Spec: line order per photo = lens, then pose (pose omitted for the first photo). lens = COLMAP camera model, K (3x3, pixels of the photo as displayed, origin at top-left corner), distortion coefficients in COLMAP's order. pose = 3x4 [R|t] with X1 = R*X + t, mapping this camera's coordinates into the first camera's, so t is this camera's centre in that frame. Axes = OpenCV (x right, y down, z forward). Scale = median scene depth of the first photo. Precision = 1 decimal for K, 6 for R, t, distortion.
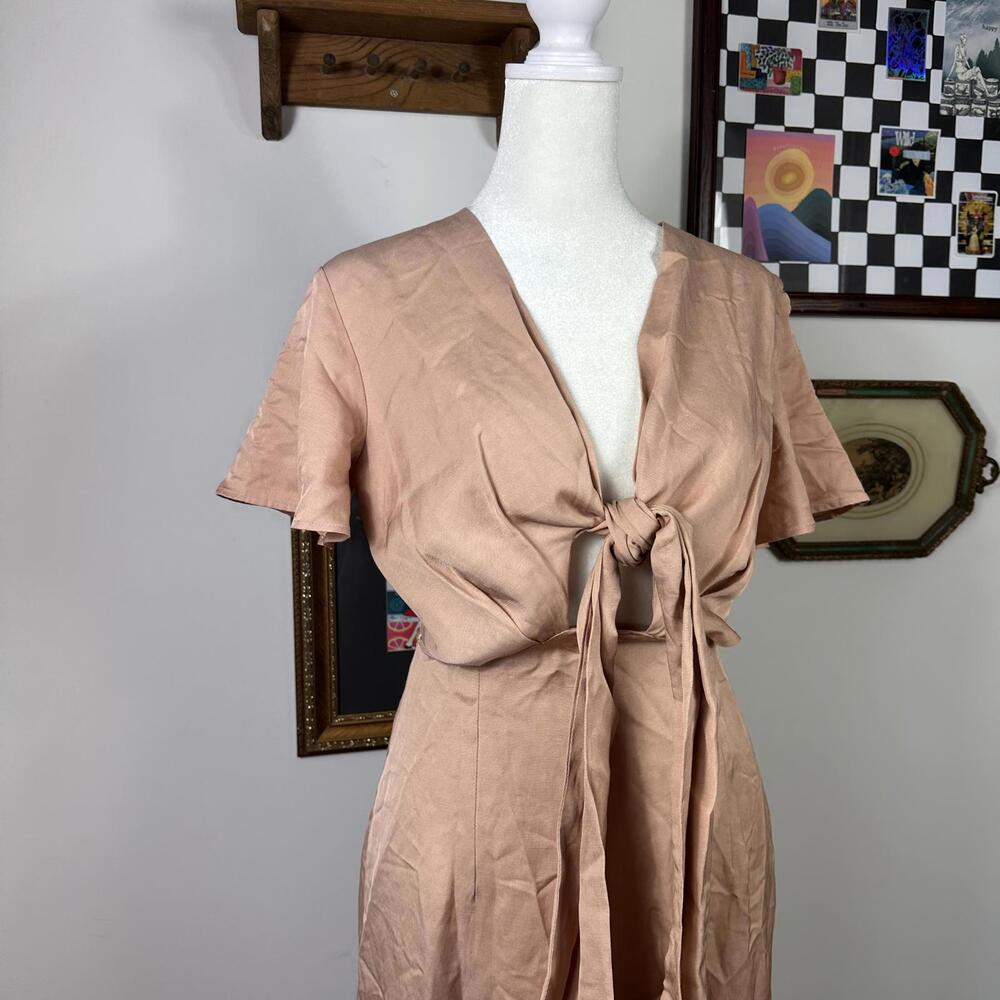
lens RADIAL K [[986.8, 0, 502.9], [0, 986.8, 494.2], [0, 0, 1]] dist [0.066020, 0.000000]
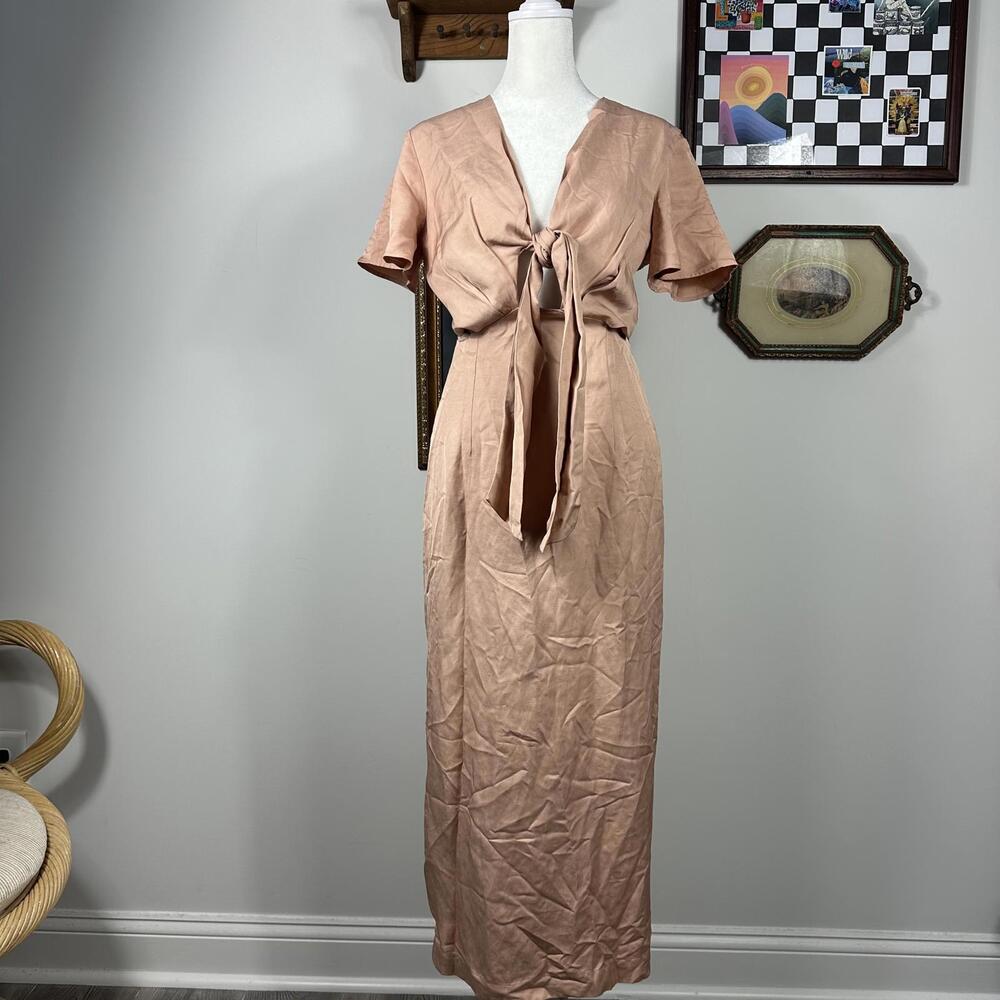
lens RADIAL K [[986.8, 0, 495.8], [0, 986.8, 507.5], [0, 0, 1]] dist [0.066020, 0.000000]
pose [[0.965309, 0.030087, -0.259370, 0.380787], [-0.034964, 0.999288, -0.014212, 0.397770], [0.258758, 0.022788, 0.965673, -0.601325]]
